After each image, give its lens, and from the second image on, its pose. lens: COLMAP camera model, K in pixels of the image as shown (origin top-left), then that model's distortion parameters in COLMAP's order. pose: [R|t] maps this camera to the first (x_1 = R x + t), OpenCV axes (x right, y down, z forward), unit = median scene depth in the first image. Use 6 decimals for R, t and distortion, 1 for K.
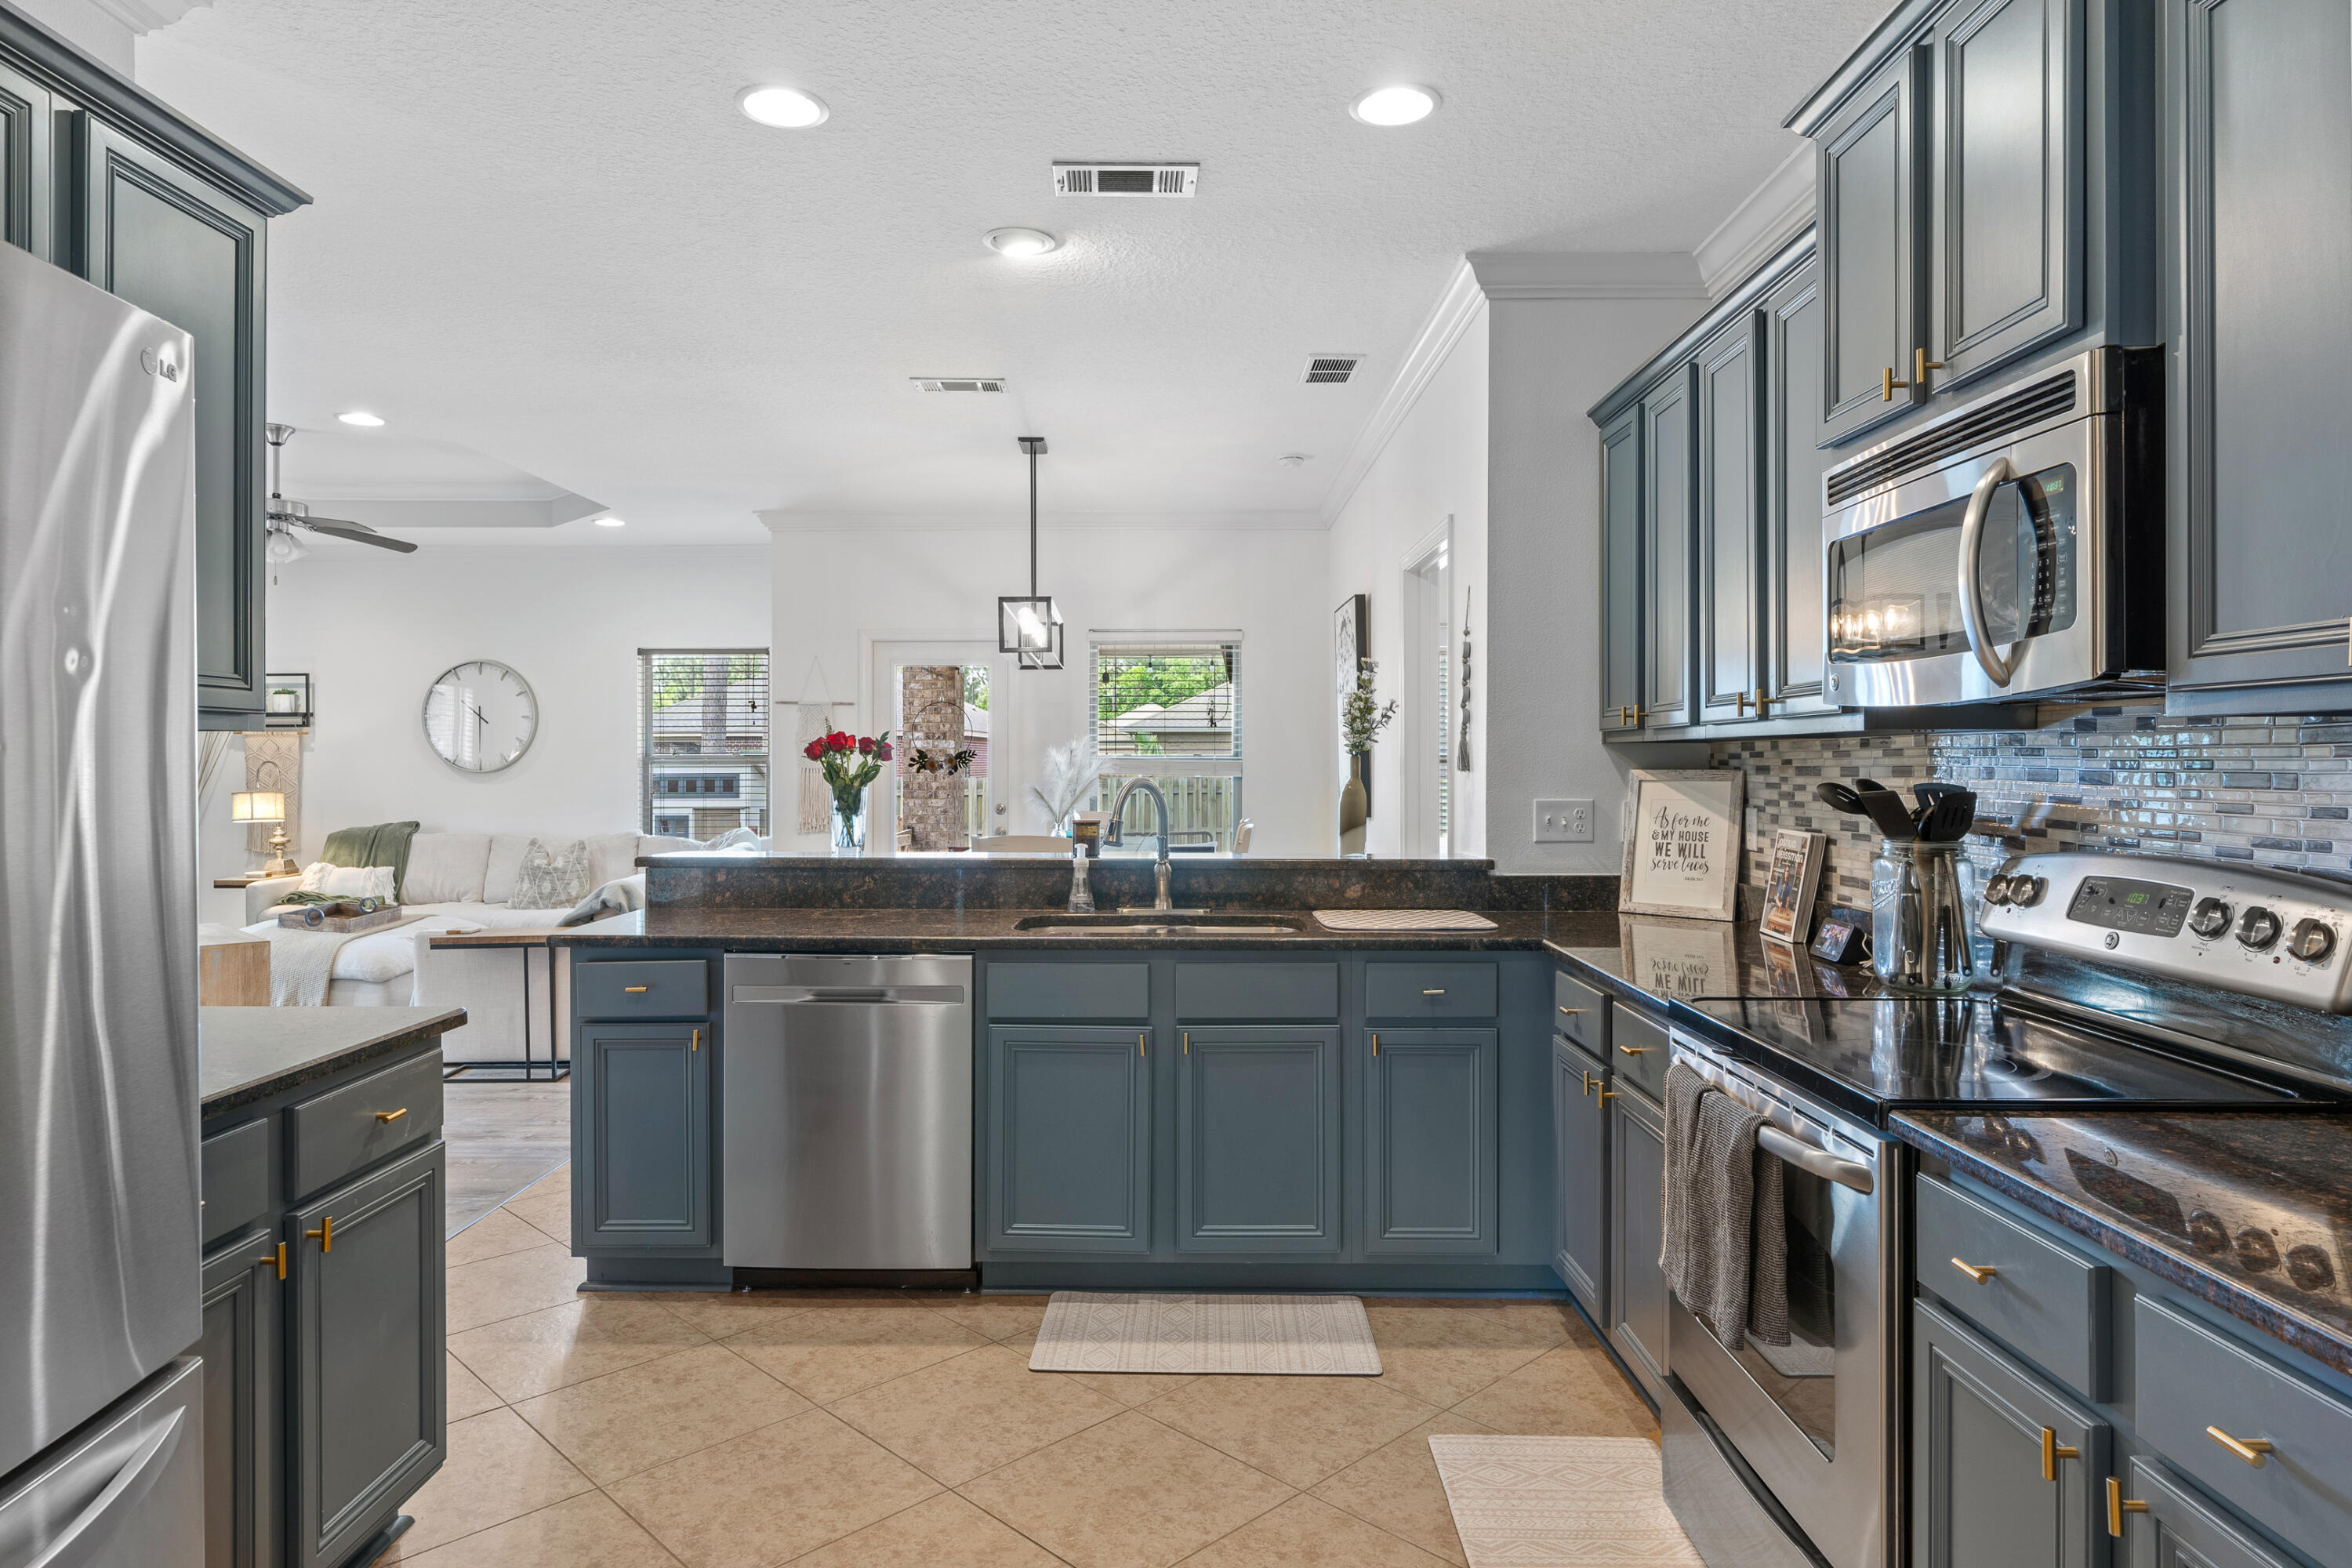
lens RADIAL K [[1437.6, 0, 1156.0], [0, 1437.6, 756.0], [0, 0, 1]] dist [-0.003134, 0.011092]
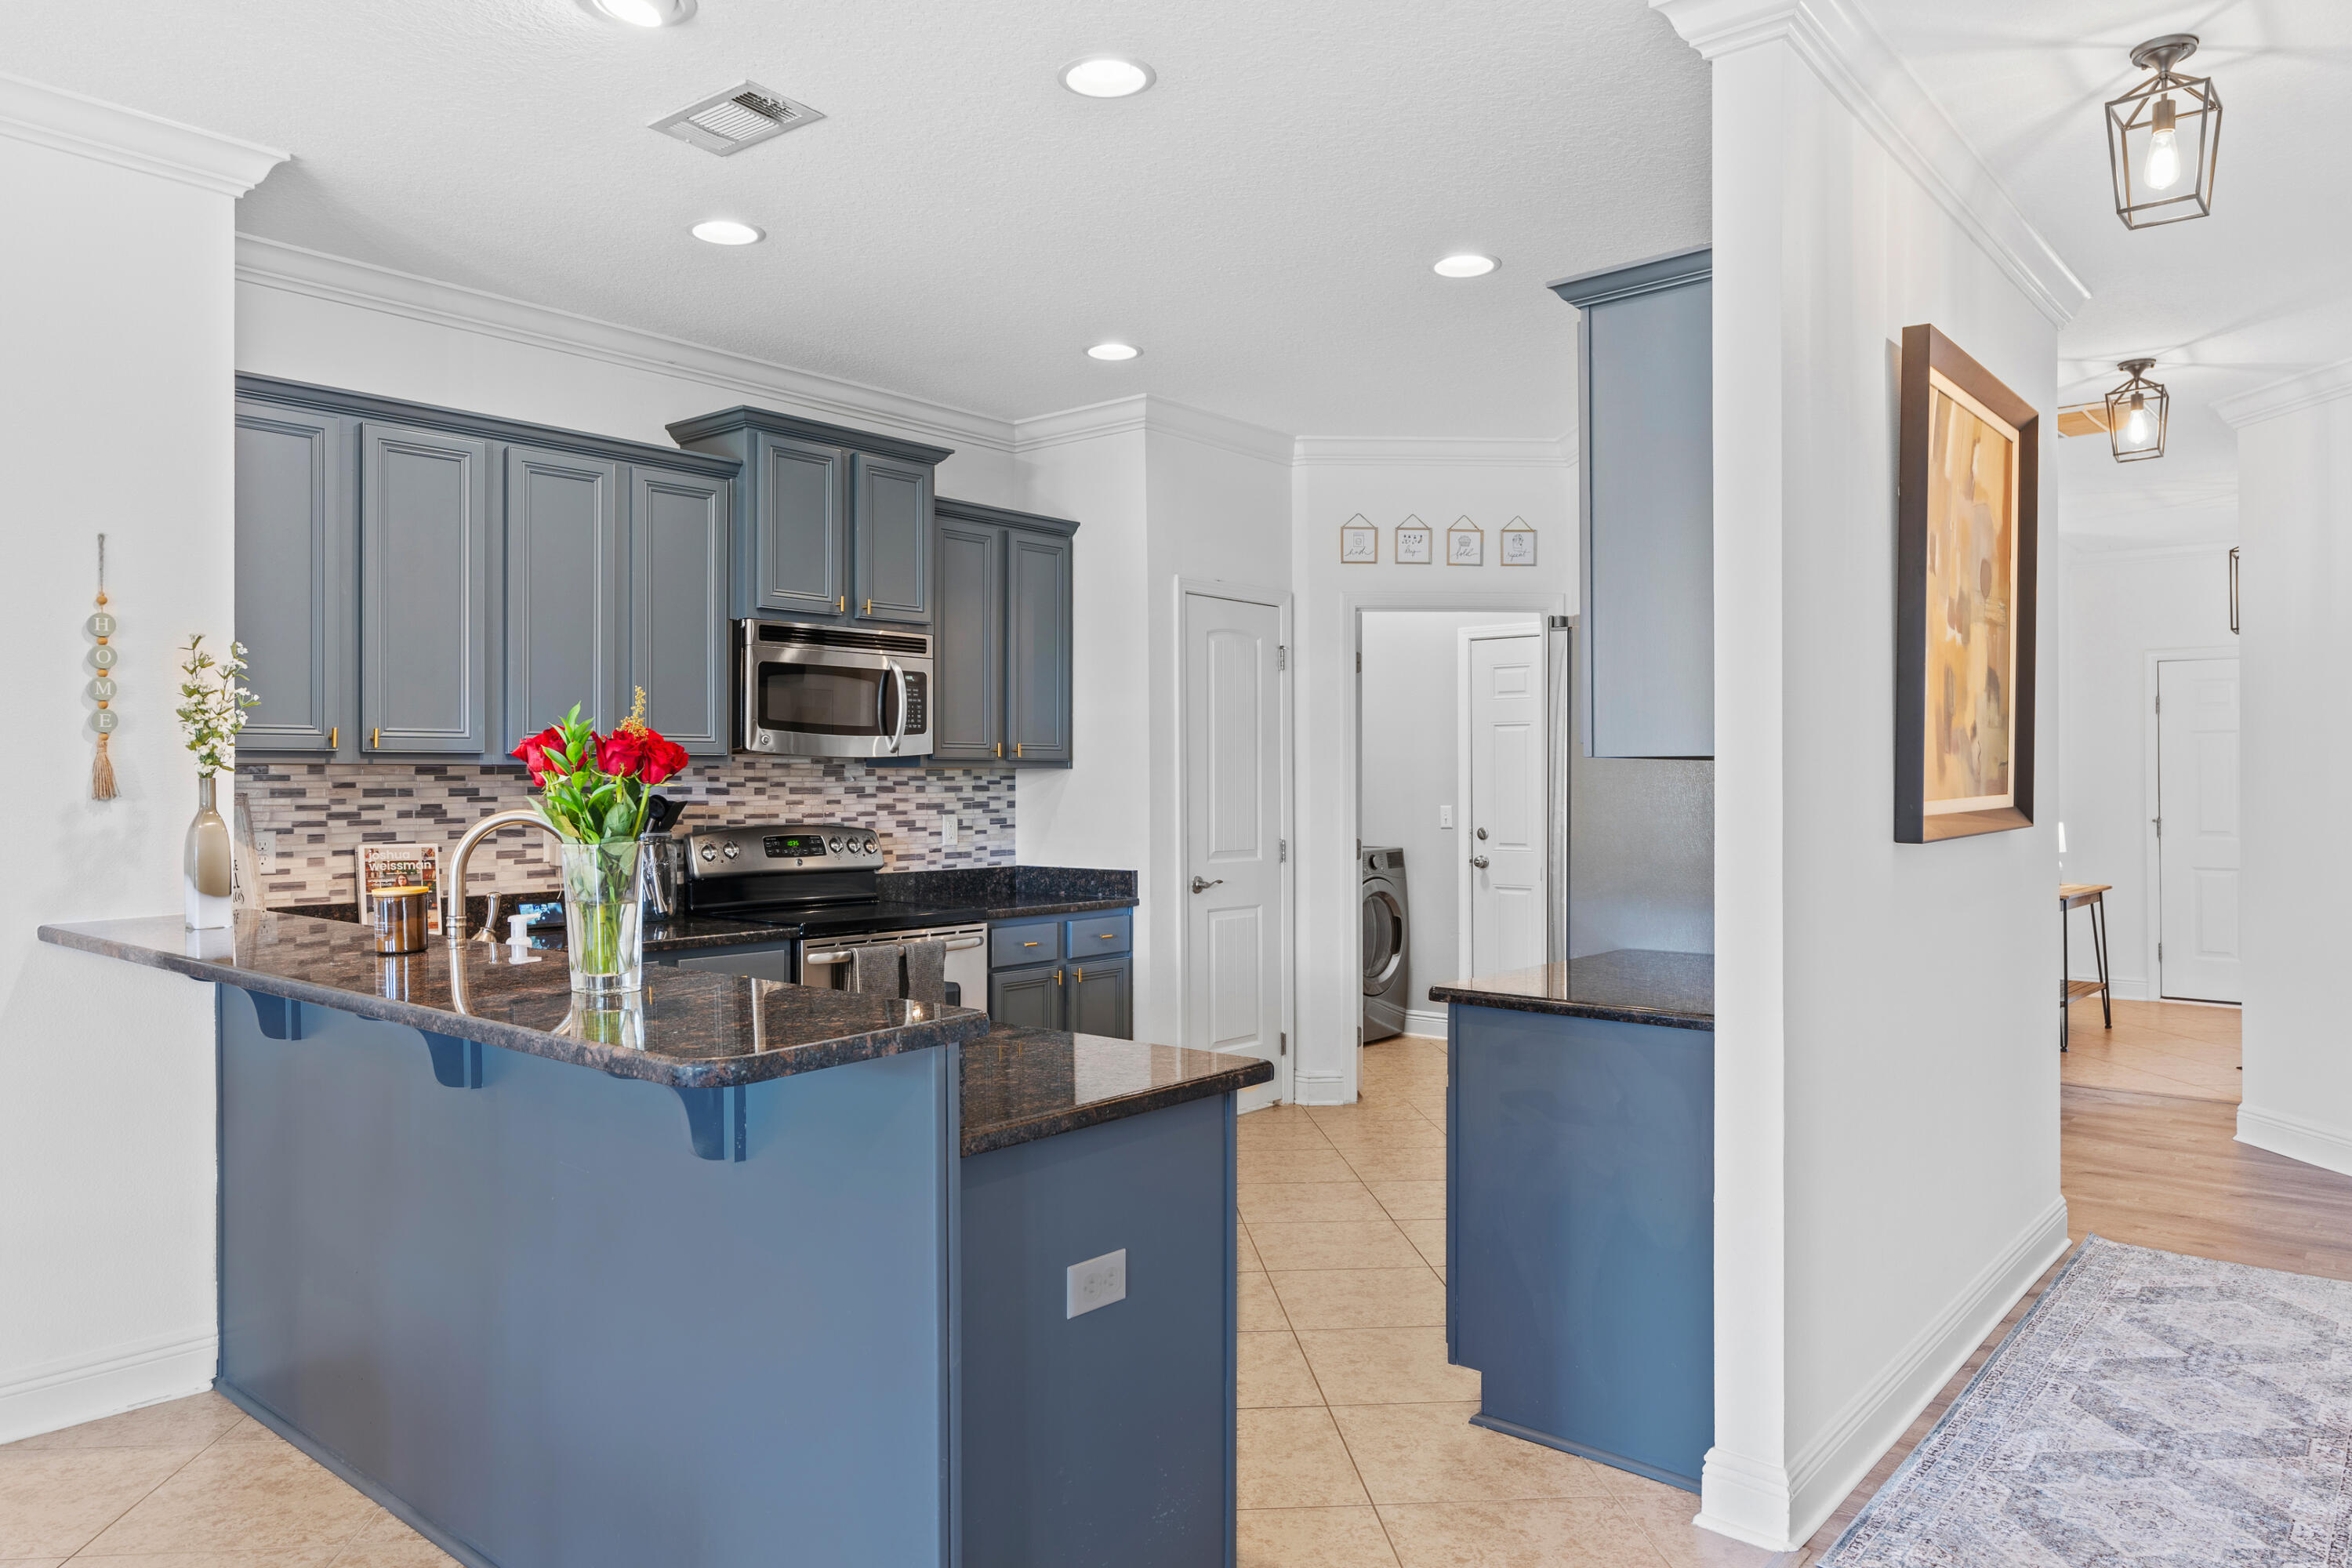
lens RADIAL K [[1552.9, 0, 1159.6], [0, 1552.9, 764.6], [0, 0, 1]] dist [-0.002450, 0.004357]
pose [[-0.772182, 0.003731, 0.635390, -0.320939], [-0.004699, 0.999922, -0.011581, 0.000124], [-0.635384, -0.011929, -0.772104, 0.610617]]
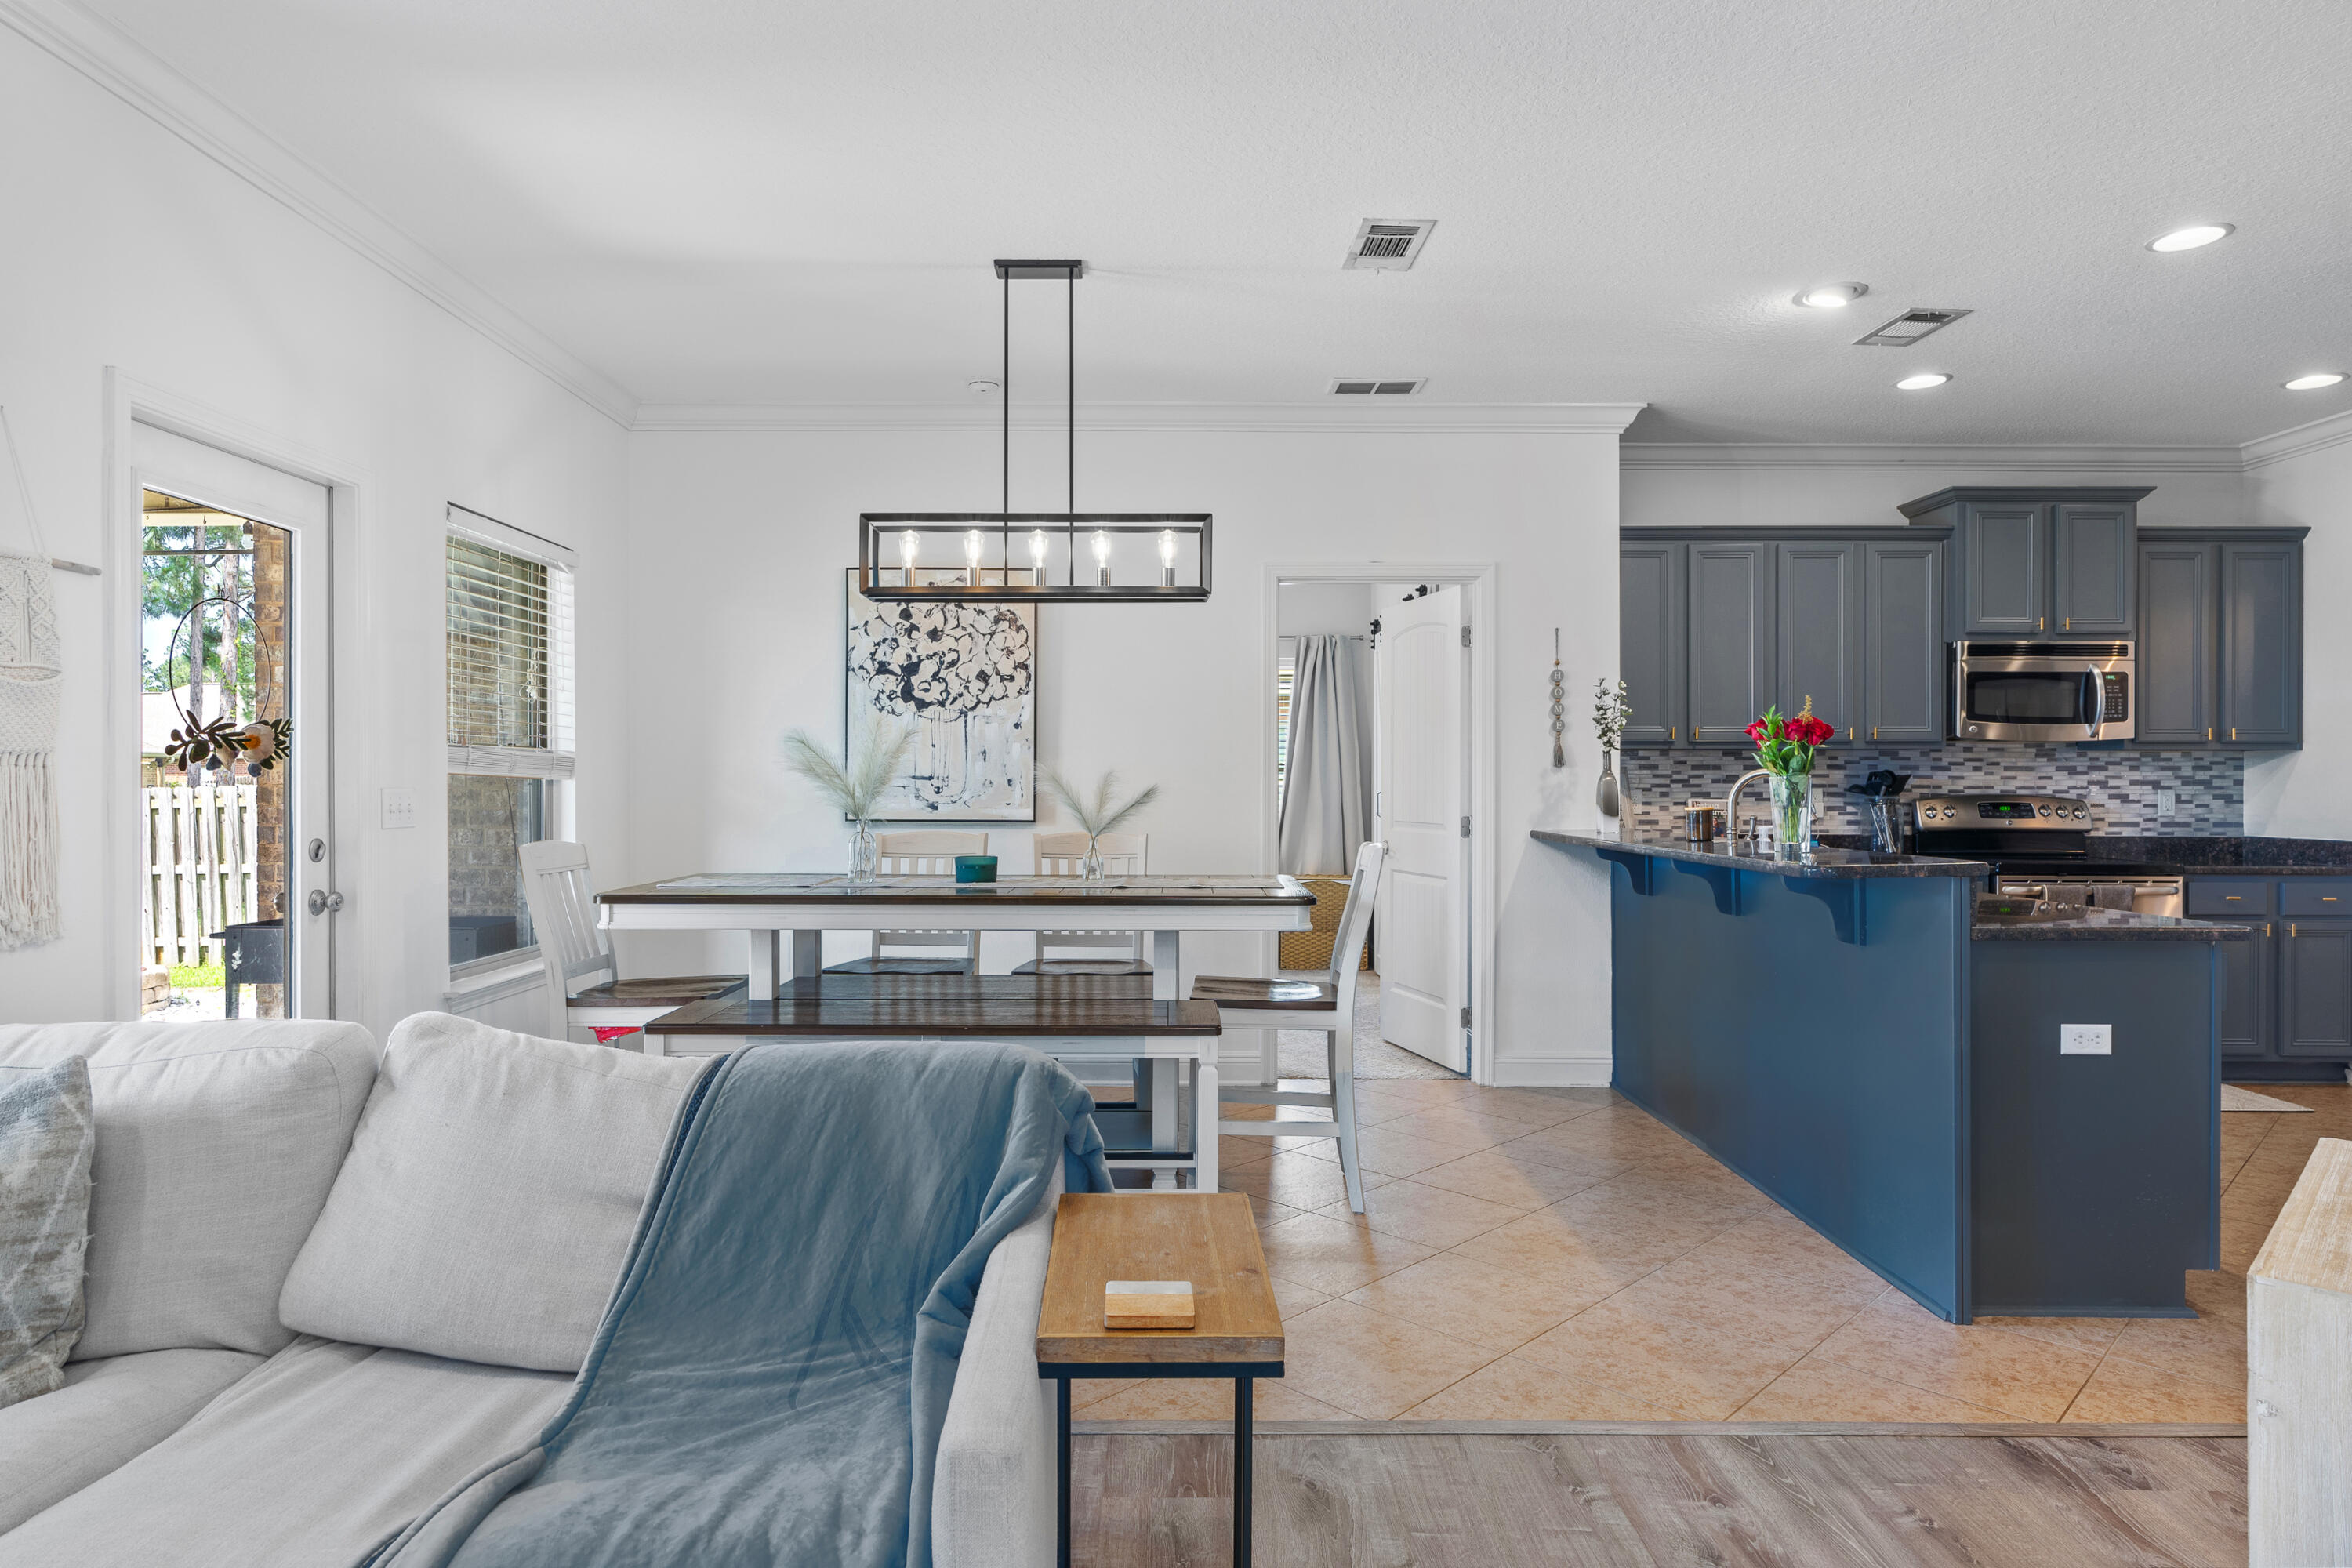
lens RADIAL K [[1353.5, 0, 1171.2], [0, 1353.5, 778.8], [0, 0, 1]] dist [-0.006594, 0.001944]
pose [[-0.025453, -0.002146, 0.999674, -0.501221], [-0.006562, 0.999977, 0.001980, 0.010662], [-0.999654, -0.006509, -0.025467, 0.675980]]
